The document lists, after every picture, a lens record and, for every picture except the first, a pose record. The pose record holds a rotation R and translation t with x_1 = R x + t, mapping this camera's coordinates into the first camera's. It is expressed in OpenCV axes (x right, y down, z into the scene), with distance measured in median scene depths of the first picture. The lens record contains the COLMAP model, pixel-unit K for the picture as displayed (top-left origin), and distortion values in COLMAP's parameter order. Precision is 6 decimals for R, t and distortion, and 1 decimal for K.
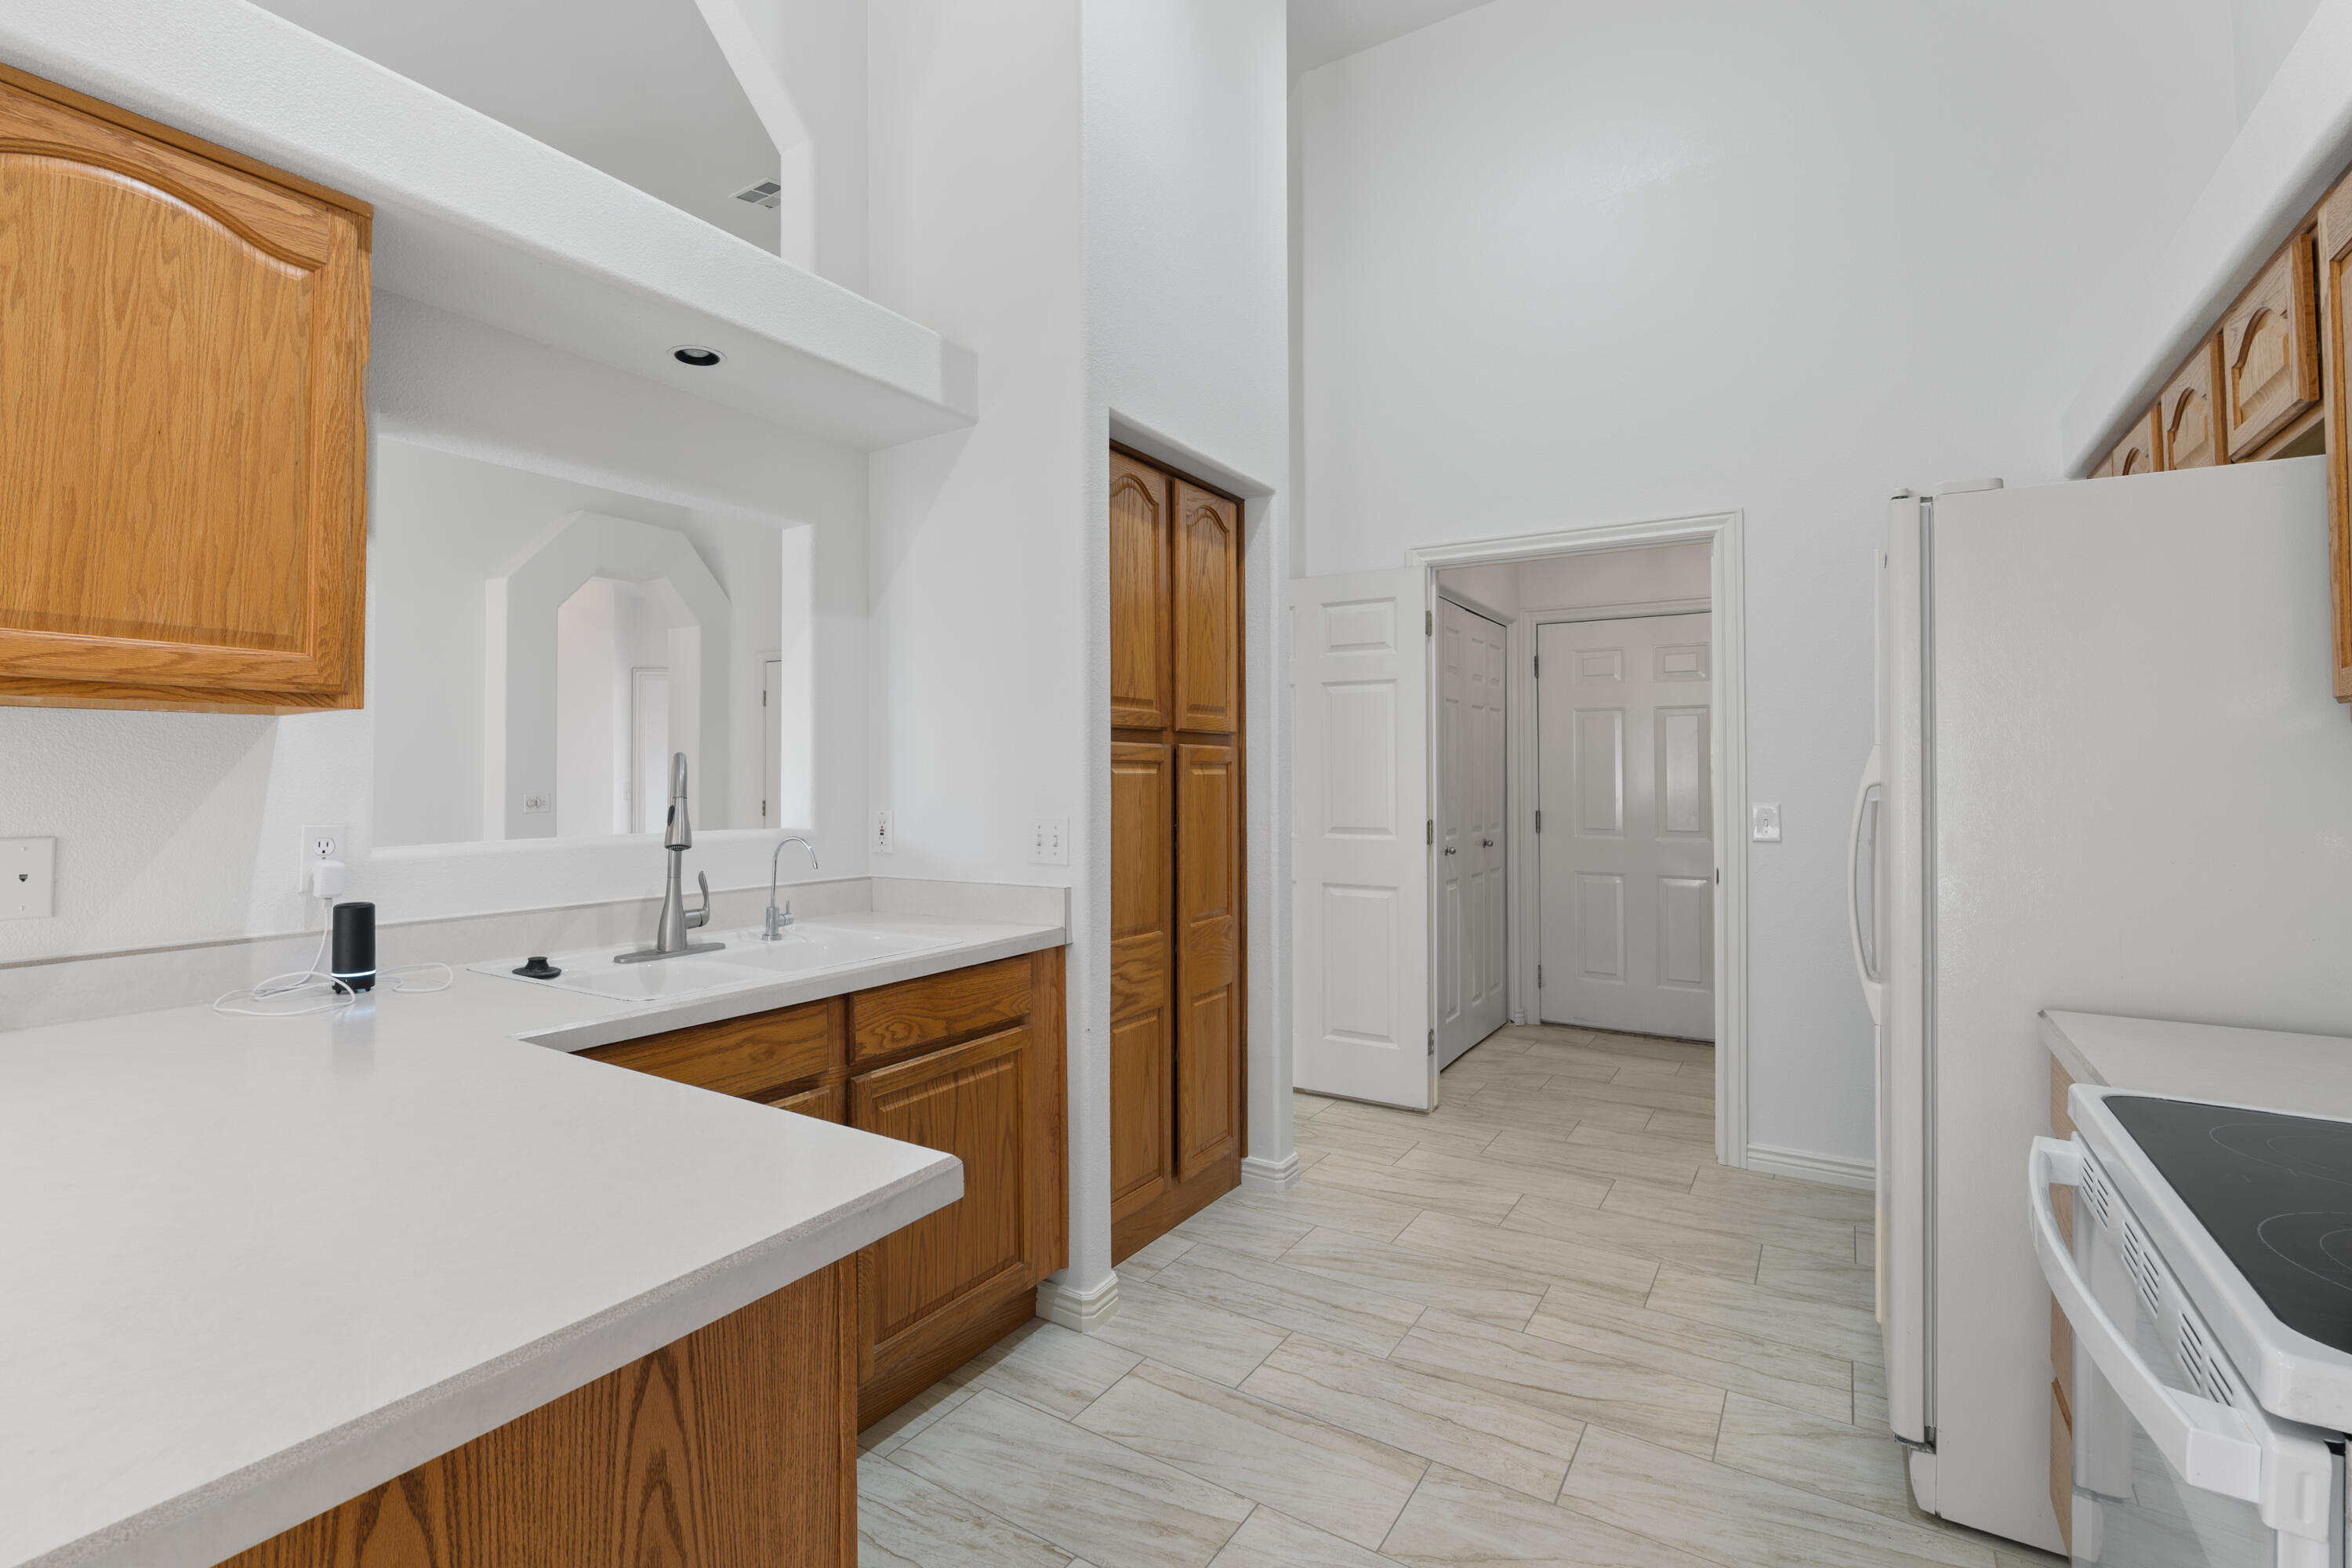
lens RADIAL K [[1133.2, 0, 1013.3], [0, 1133.2, 759.9], [0, 0, 1]] dist [-0.017758, -0.002212]
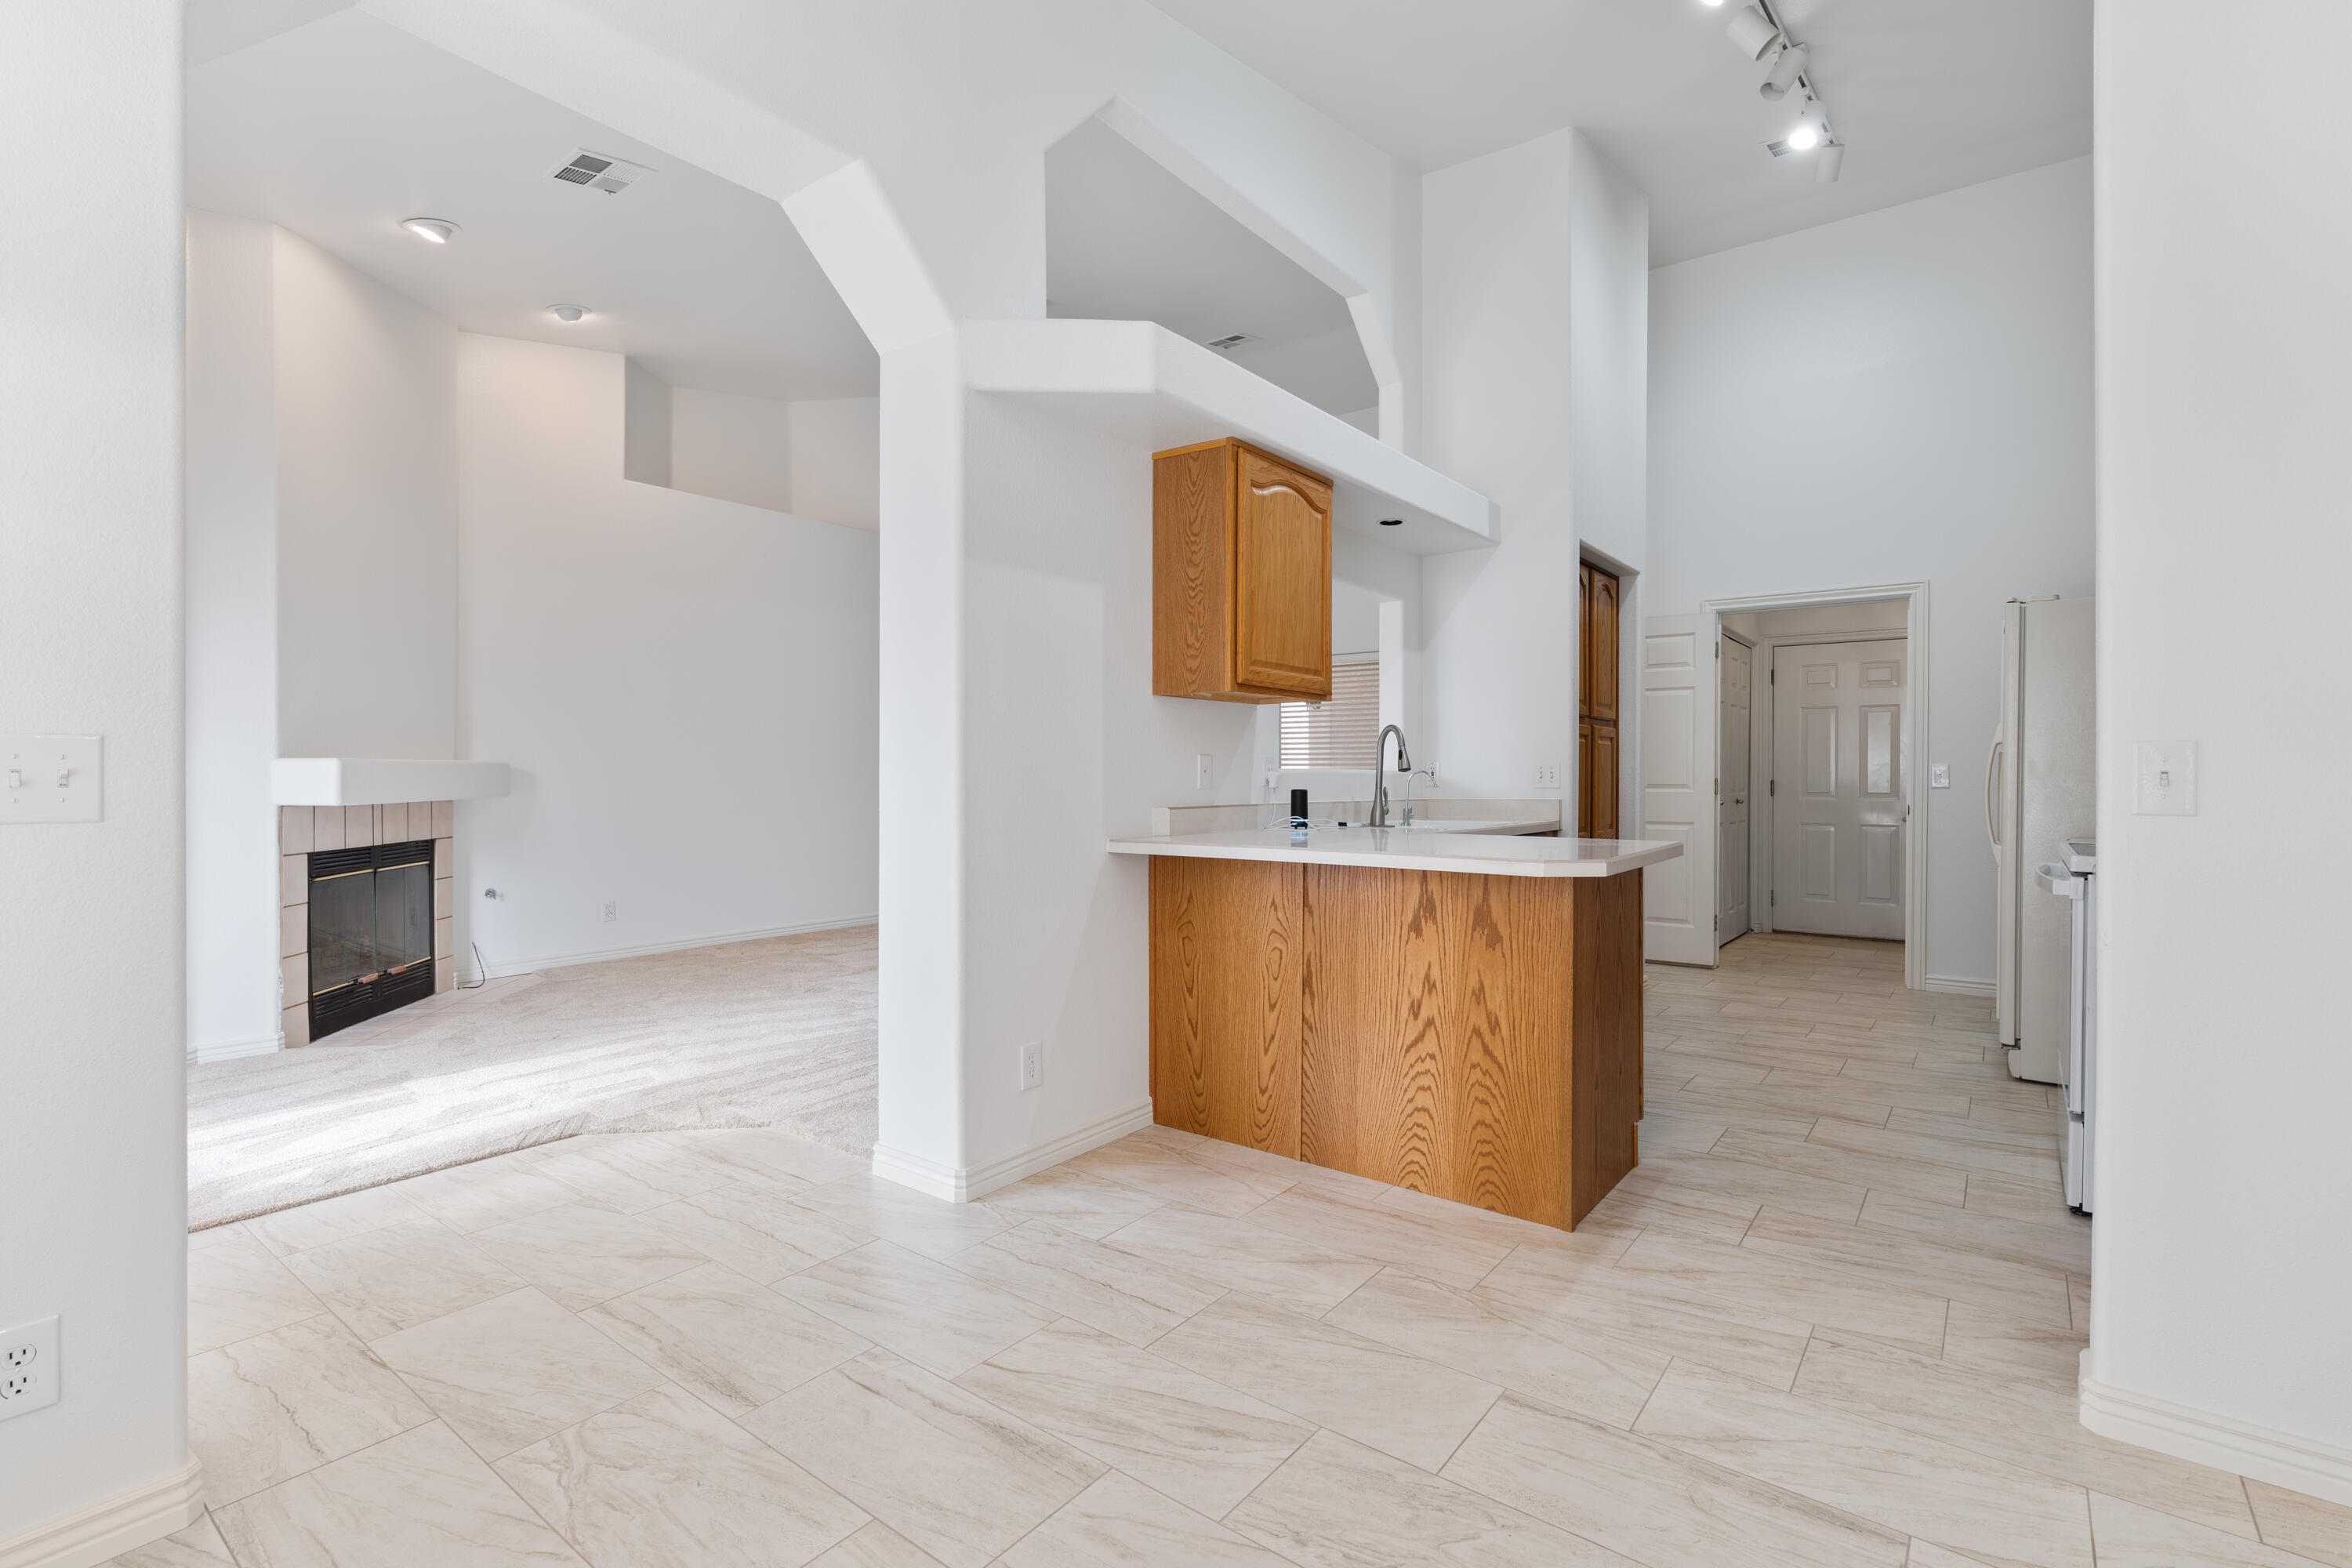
lens RADIAL K [[1092.1, 0, 1184.5], [0, 1092.1, 785.6], [0, 0, 1]] dist [0.002644, -0.000967]
pose [[0.999898, 0.003971, -0.013710, -0.384262], [-0.003643, 0.999708, 0.023893, 0.034170], [0.013801, -0.023841, 0.999621, -0.570136]]
